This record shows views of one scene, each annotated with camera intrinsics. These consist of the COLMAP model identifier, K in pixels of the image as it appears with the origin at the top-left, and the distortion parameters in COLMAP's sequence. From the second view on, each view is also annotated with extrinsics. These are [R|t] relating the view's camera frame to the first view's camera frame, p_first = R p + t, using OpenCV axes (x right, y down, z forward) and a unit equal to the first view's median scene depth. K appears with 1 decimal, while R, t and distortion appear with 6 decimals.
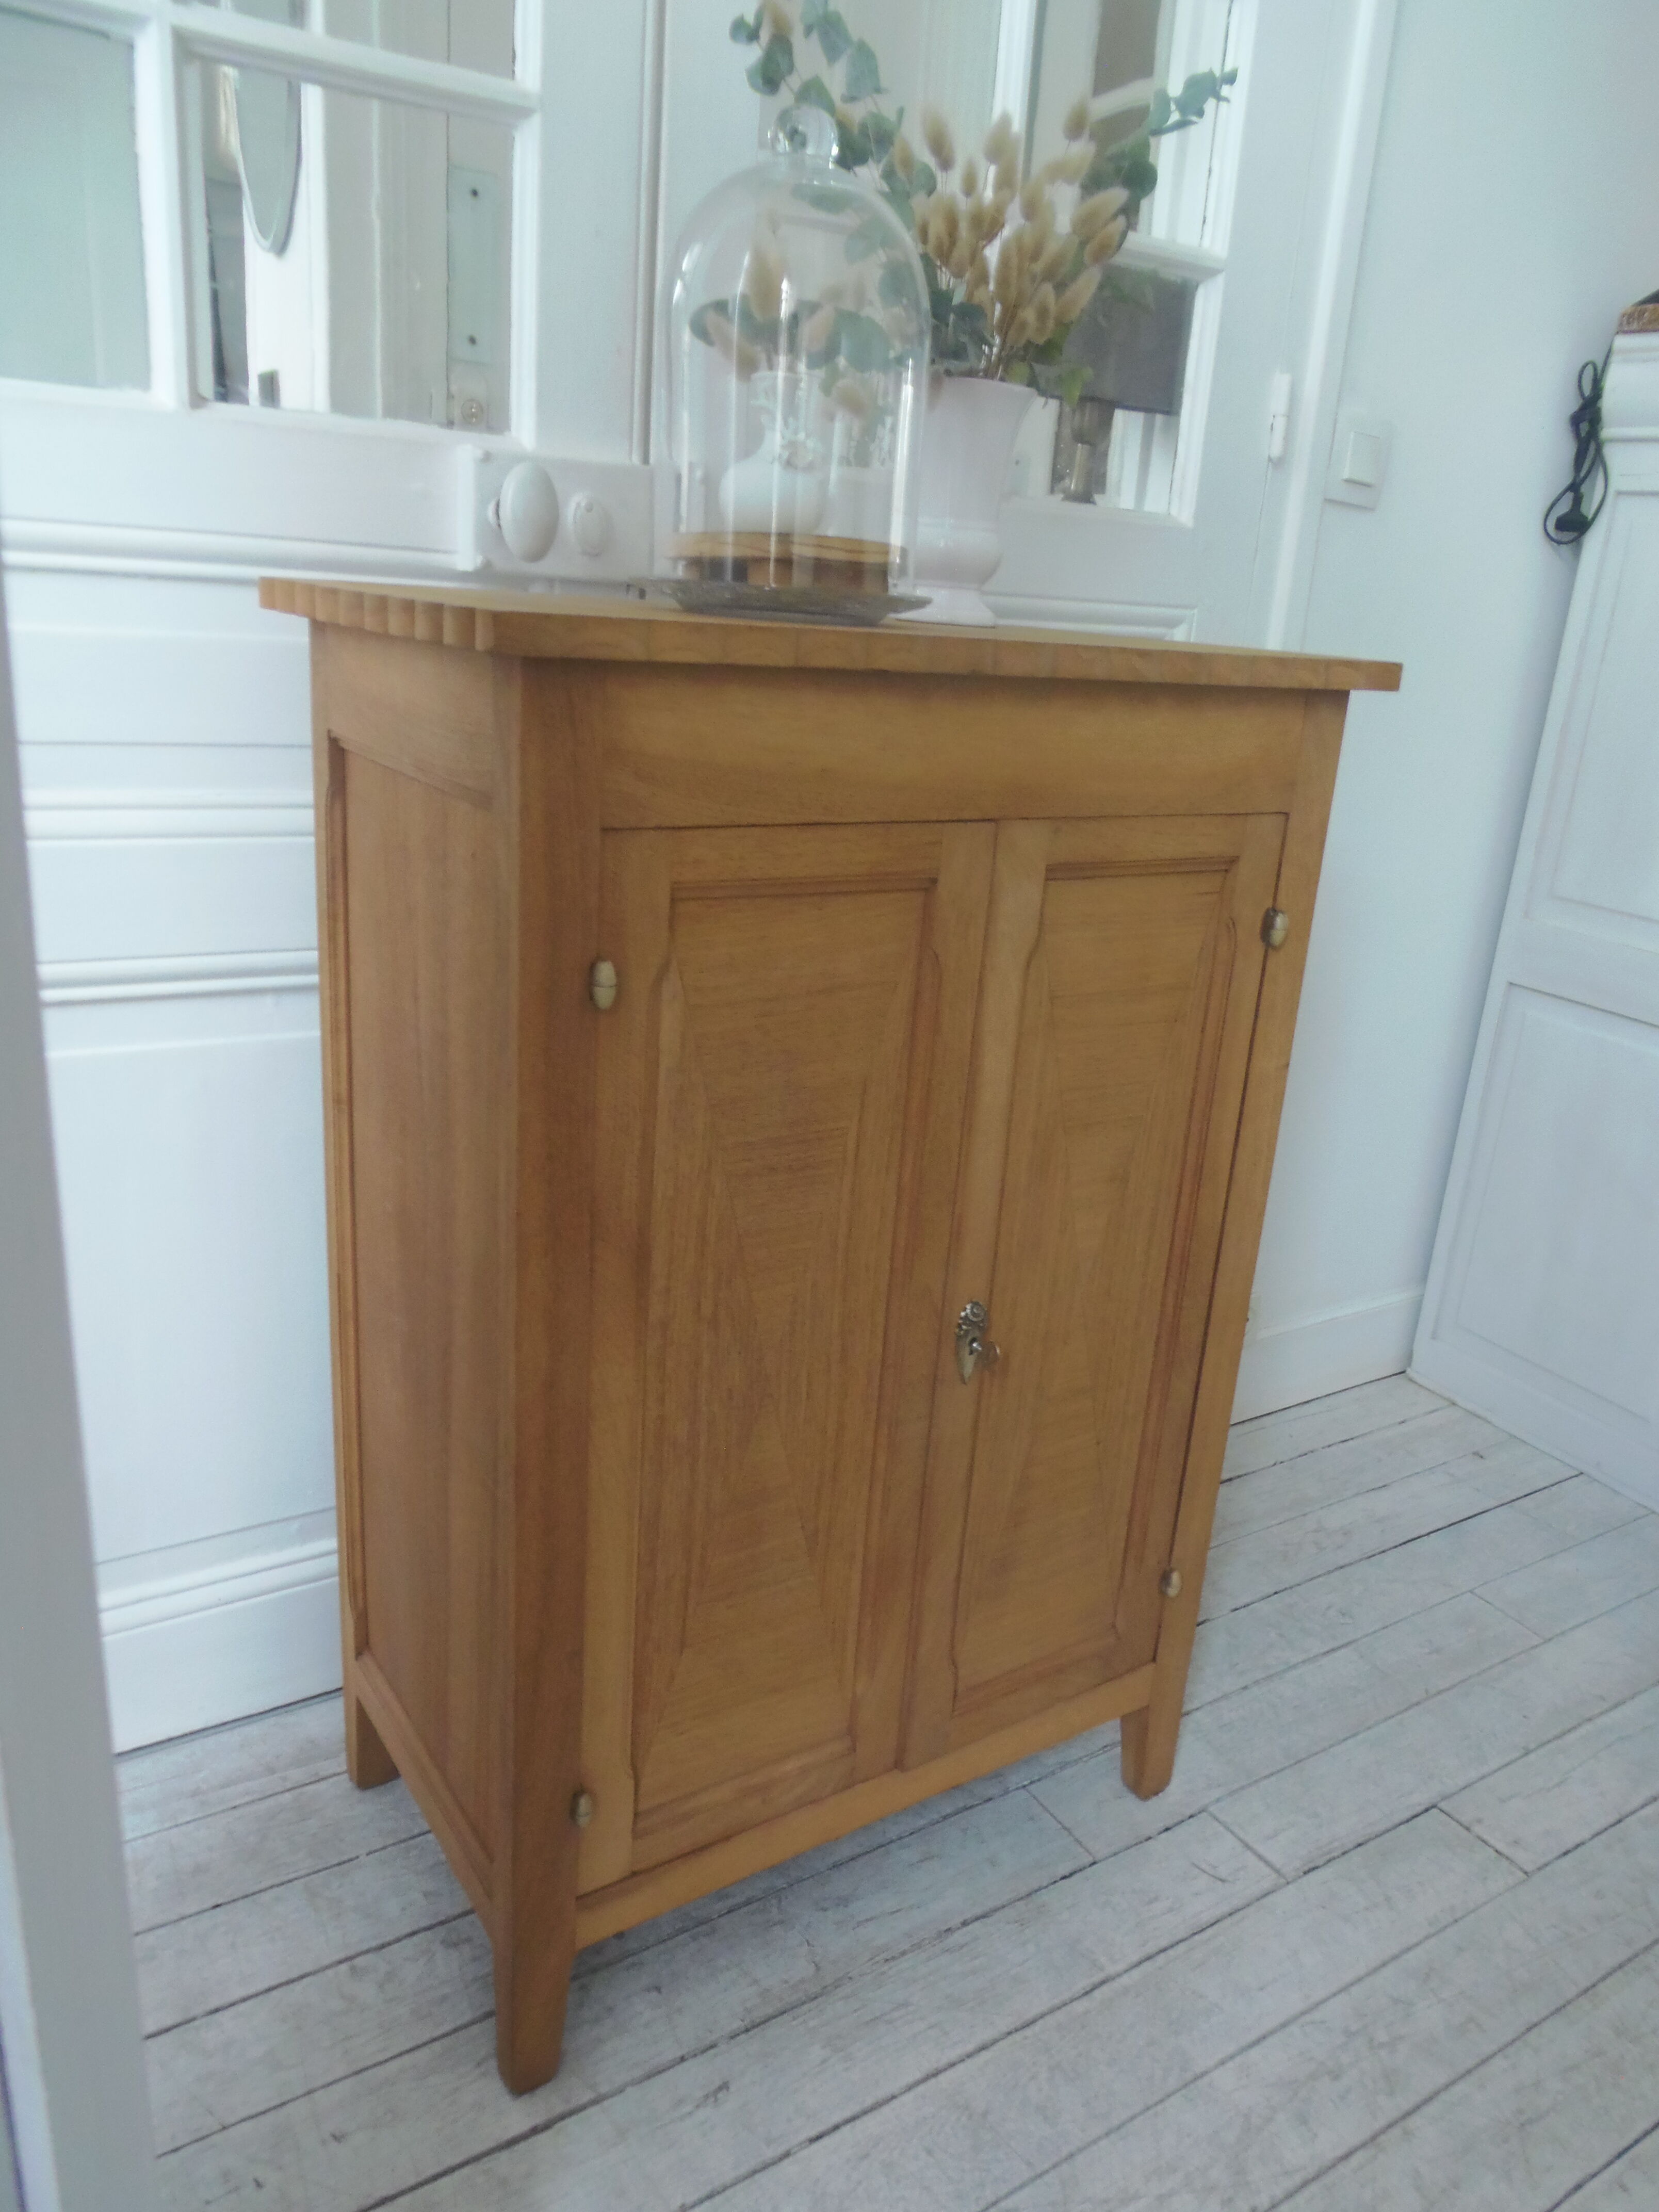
lens RADIAL K [[1611.6, 0, 859.1], [0, 1611.6, 1116.5], [0, 0, 1]] dist [-0.018520, -0.004968]
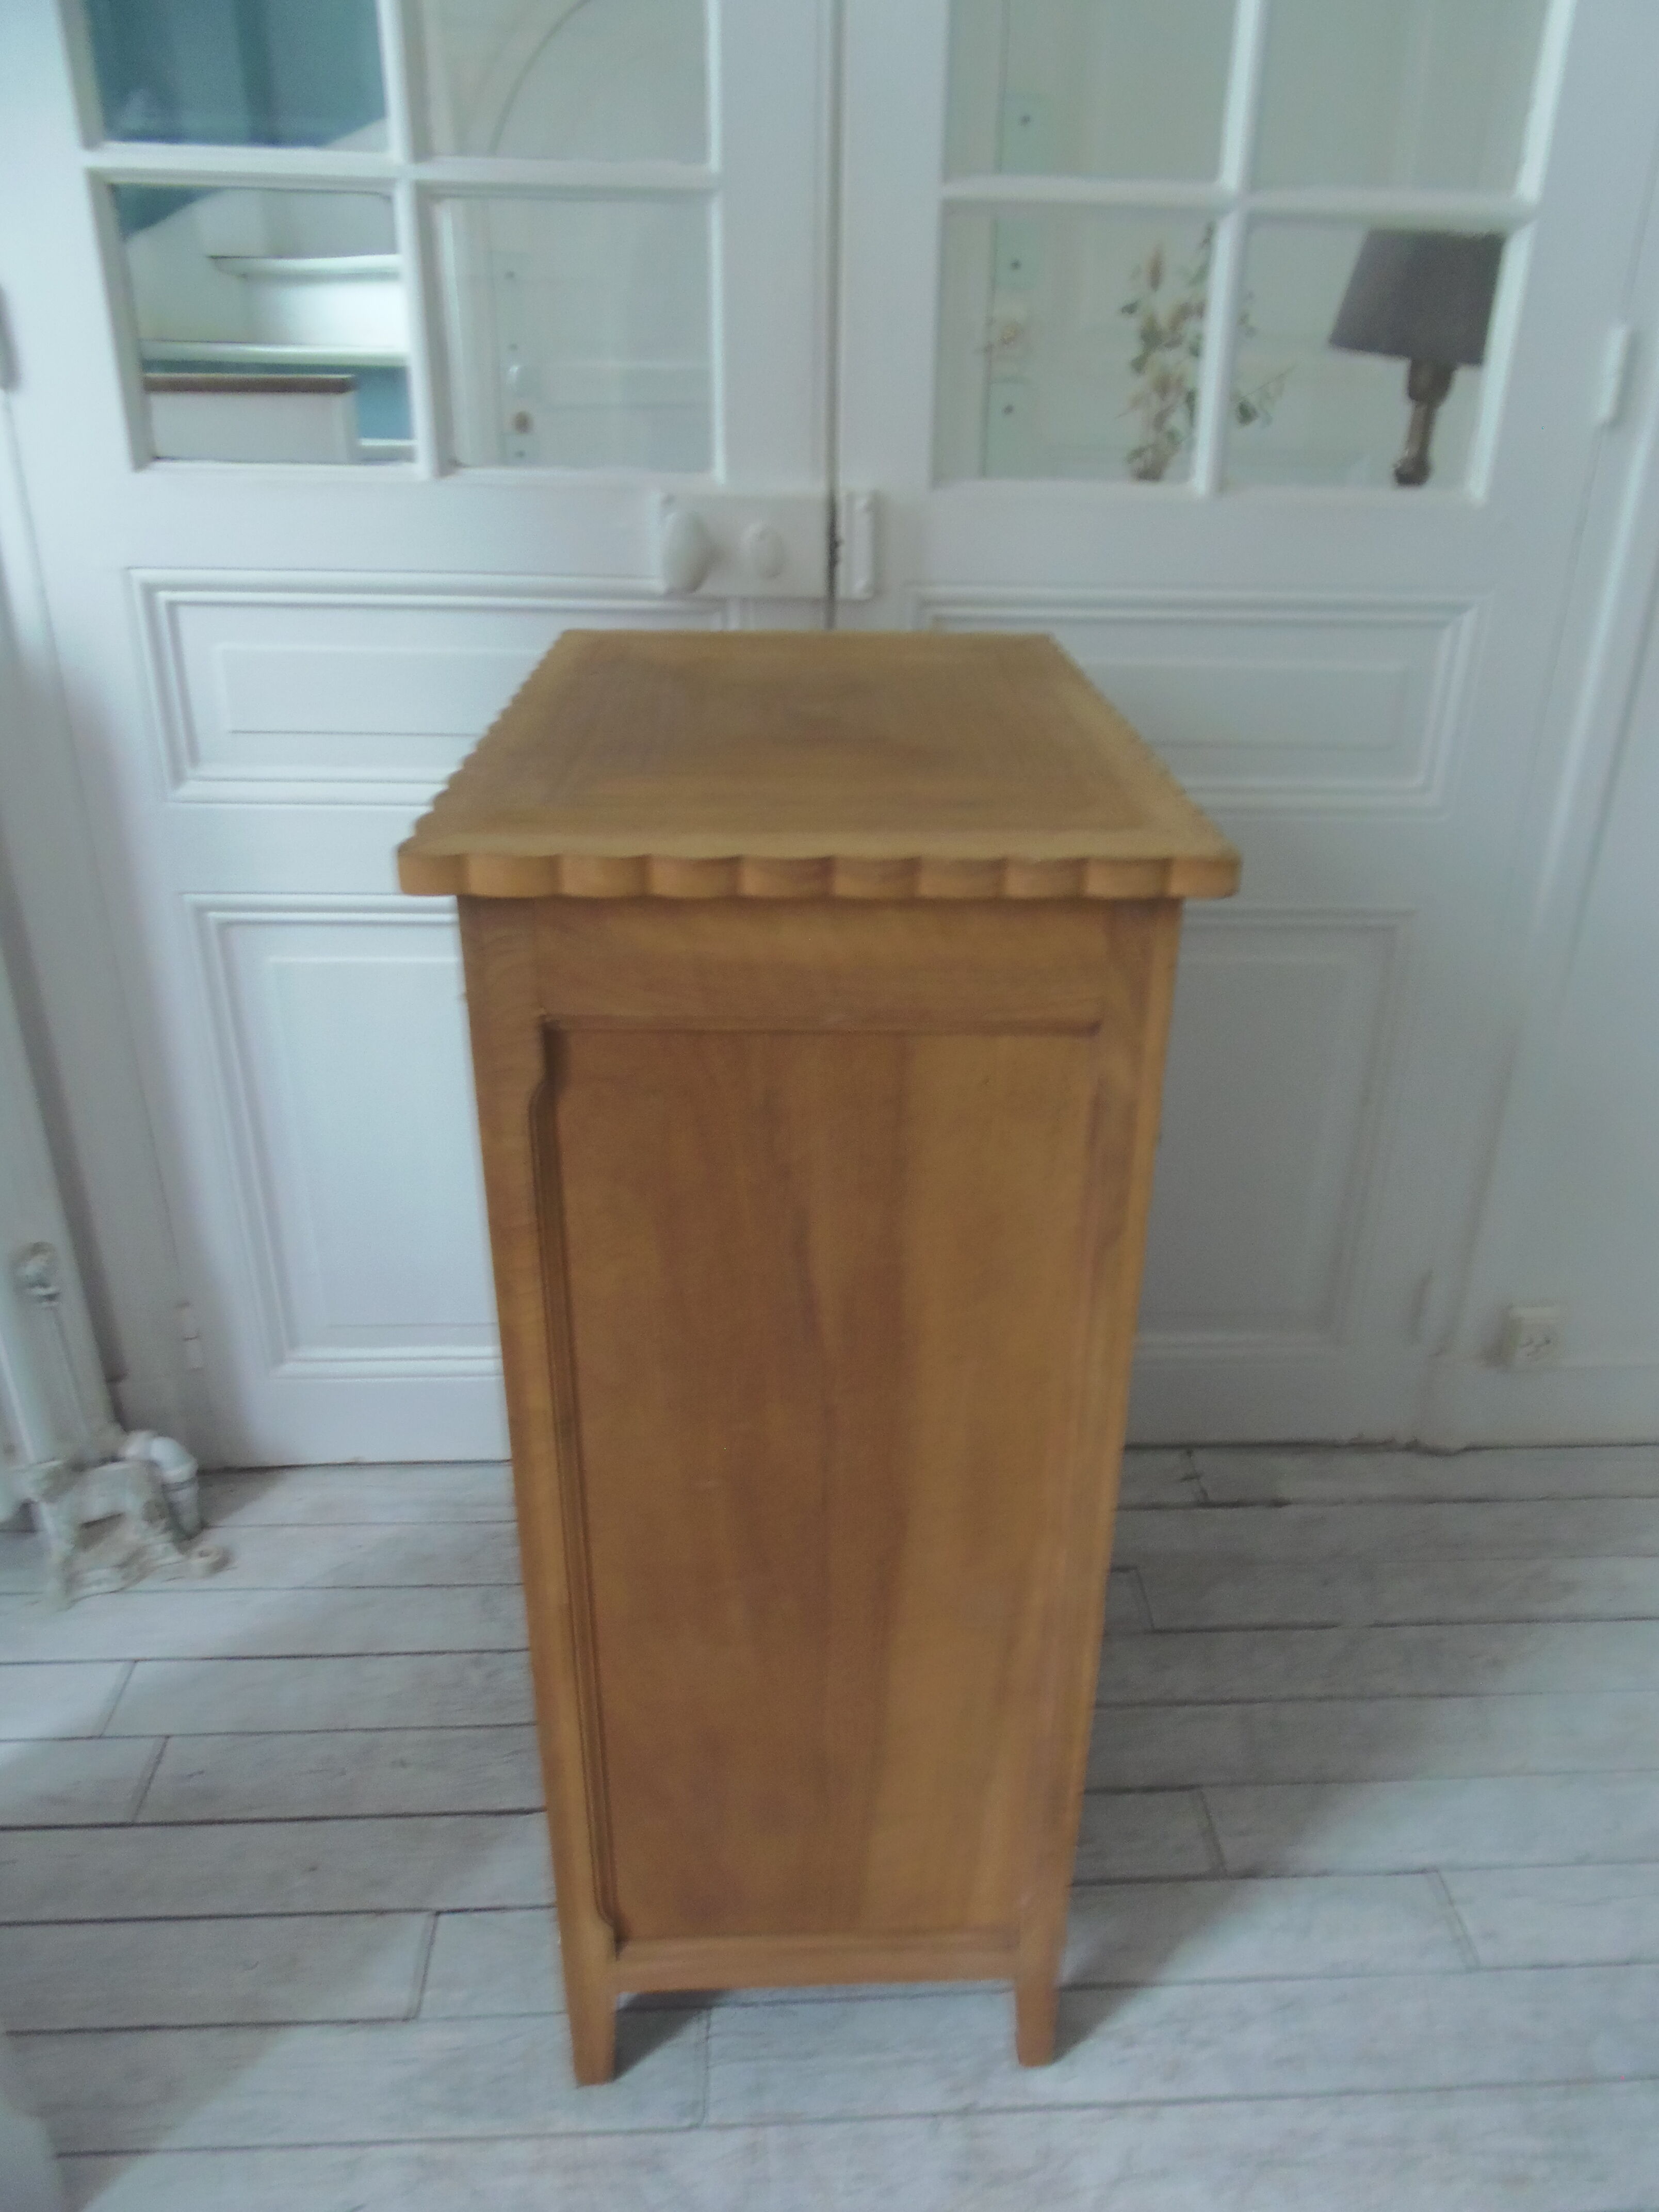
lens RADIAL K [[1620.6, 0, 883.2], [0, 1620.6, 1118.9], [0, 0, 1]] dist [-0.010409, -0.002460]
pose [[0.868273, 0.169701, -0.466159, 0.554160], [-0.117345, 0.983262, 0.139379, -0.150391], [0.482009, -0.066318, 0.873653, 0.001087]]
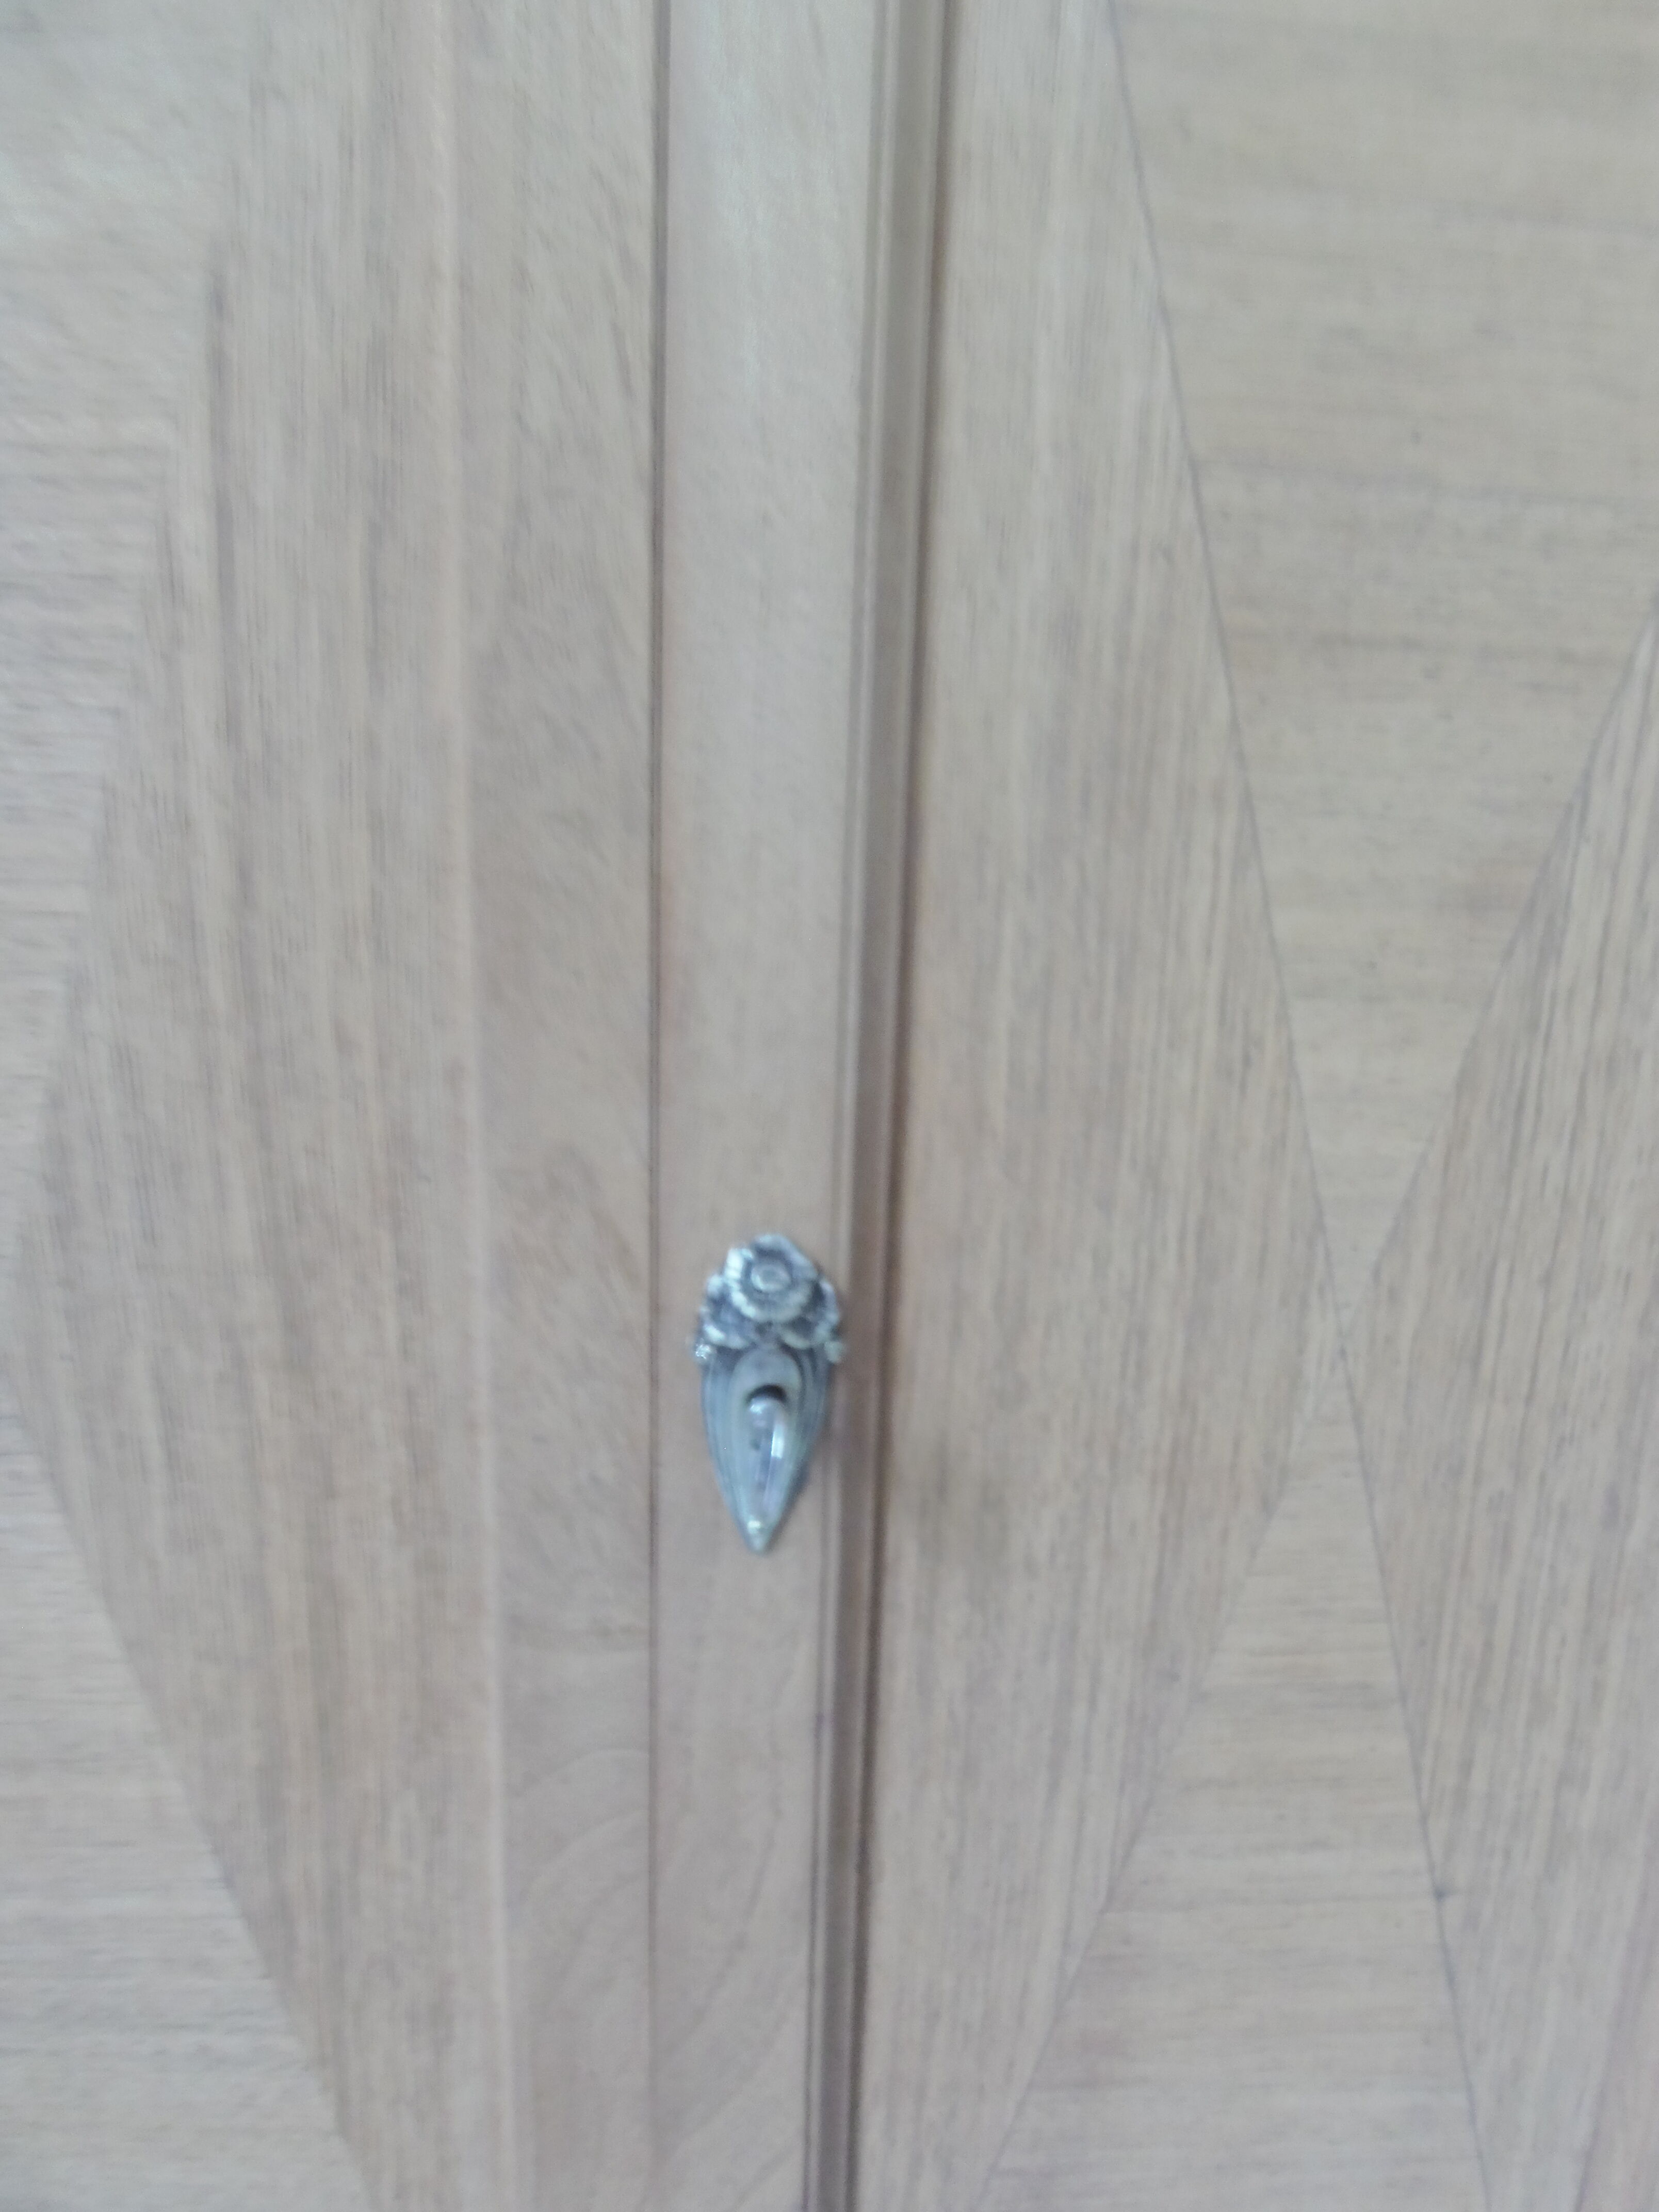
lens RADIAL K [[1611.6, 0, 859.1], [0, 1611.6, 1116.5], [0, 0, 1]] dist [-0.018520, -0.004968]
pose [[0.856508, 0.092872, -0.507709, 0.205555], [-0.134868, 0.989773, -0.046470, 0.097852], [0.498201, 0.108276, 0.860275, 0.730112]]
